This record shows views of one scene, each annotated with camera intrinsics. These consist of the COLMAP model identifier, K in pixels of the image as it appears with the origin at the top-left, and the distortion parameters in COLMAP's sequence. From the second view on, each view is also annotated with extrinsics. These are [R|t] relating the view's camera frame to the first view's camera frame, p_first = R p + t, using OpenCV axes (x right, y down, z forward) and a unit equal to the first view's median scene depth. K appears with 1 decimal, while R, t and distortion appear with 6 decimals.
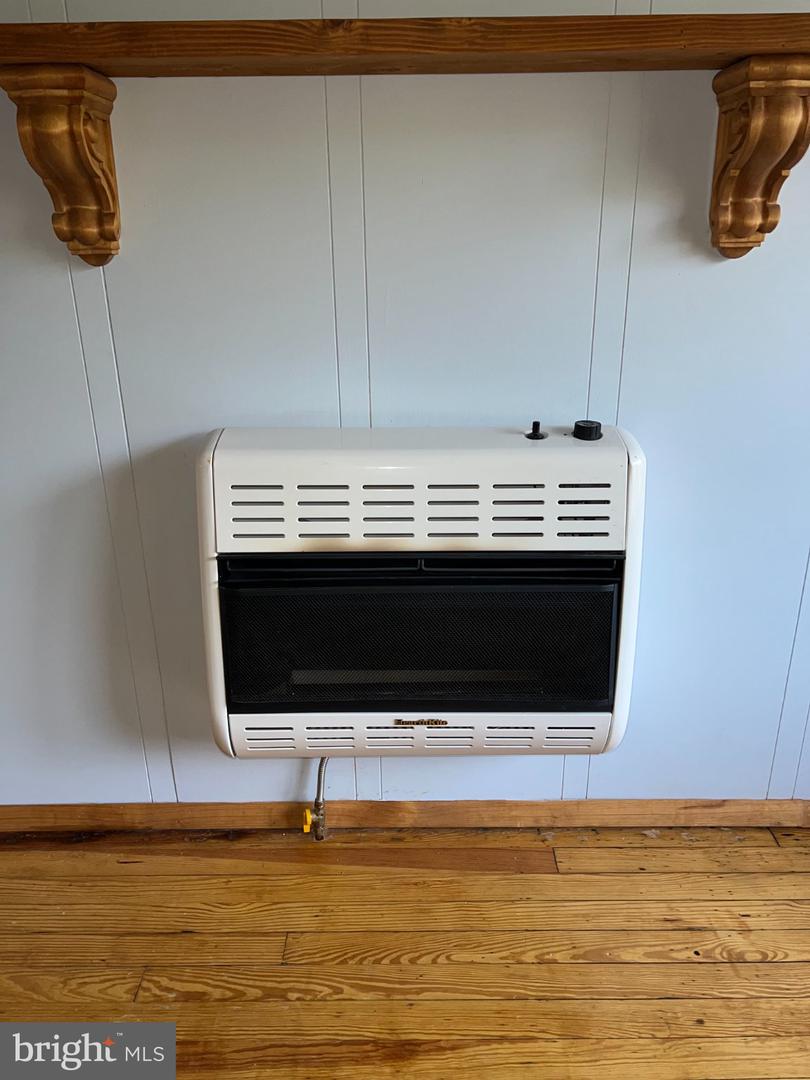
lens RADIAL K [[810.4, 0, 403.8], [0, 810.4, 543.8], [0, 0, 1]] dist [0.057645, -0.062255]
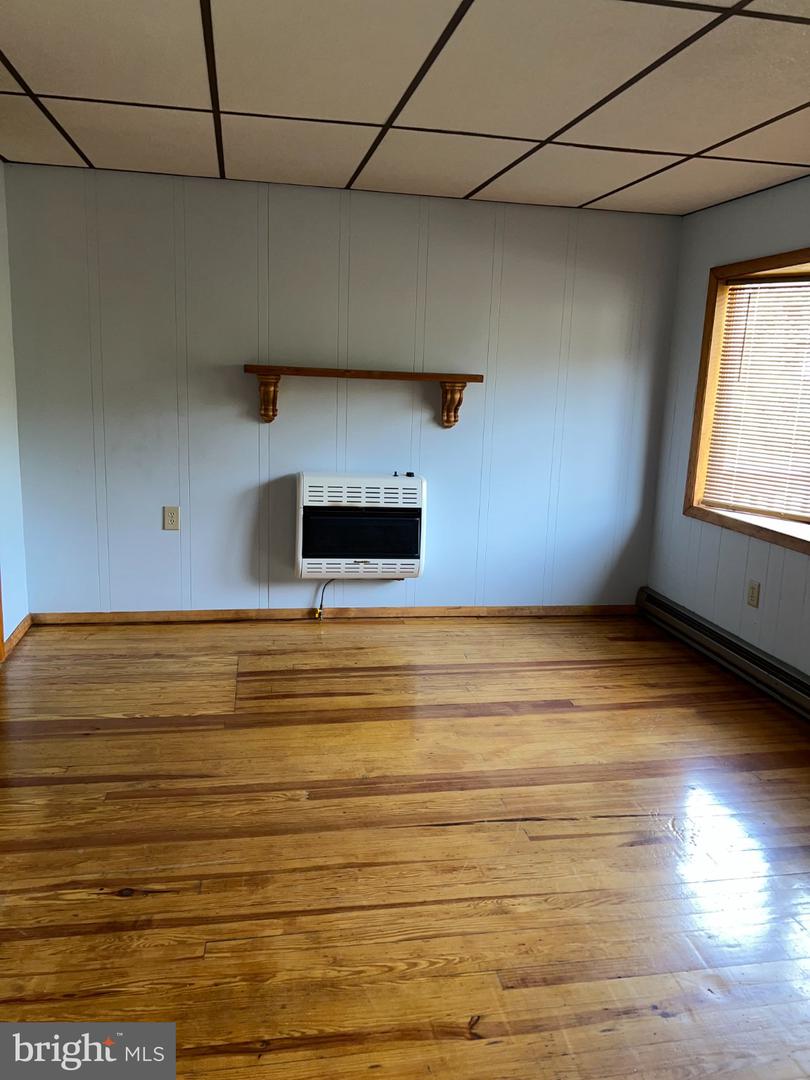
lens RADIAL K [[810.4, 0, 403.8], [0, 810.4, 543.8], [0, 0, 1]] dist [0.057645, -0.062255]
pose [[0.981215, 0.011153, 0.192594, -0.463127], [0.021186, 0.986059, -0.165040, 0.723780], [-0.191750, 0.166020, 0.967300, -2.288851]]
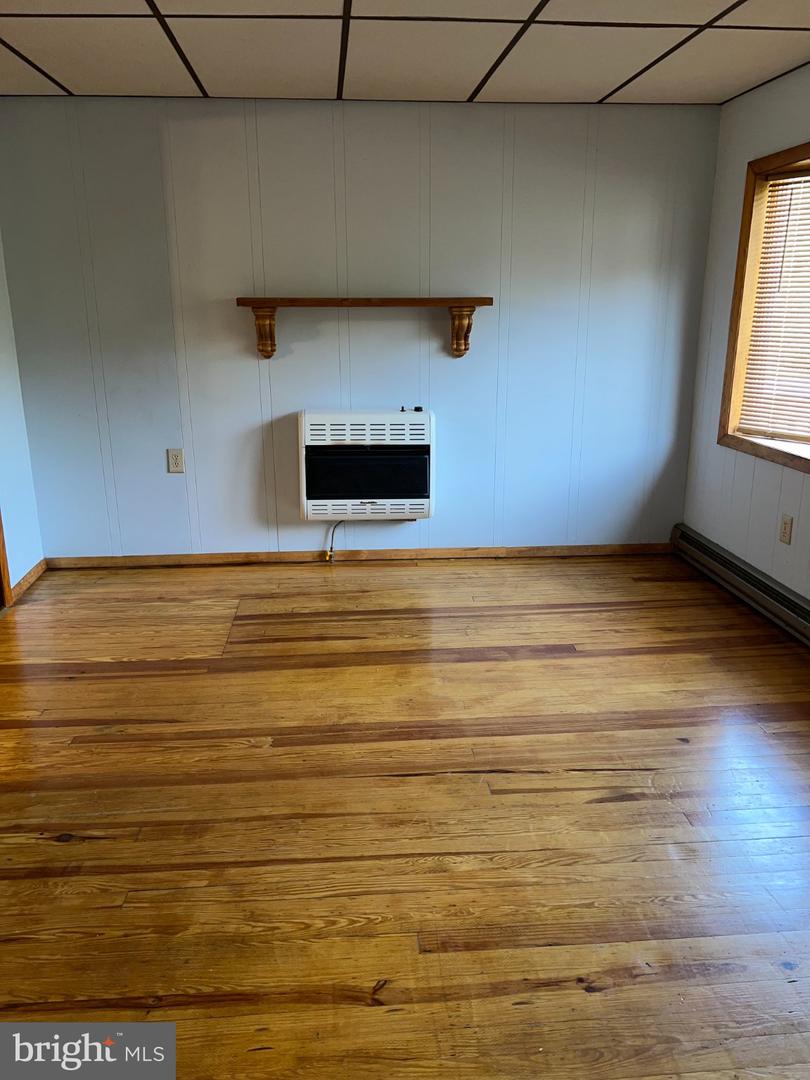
lens RADIAL K [[810.4, 0, 403.8], [0, 810.4, 543.8], [0, 0, 1]] dist [0.057645, -0.062255]
pose [[0.996690, -0.013978, 0.080087, -0.101467], [0.021691, 0.995120, -0.096261, 0.719478], [-0.078351, 0.097679, 0.992129, -2.194084]]
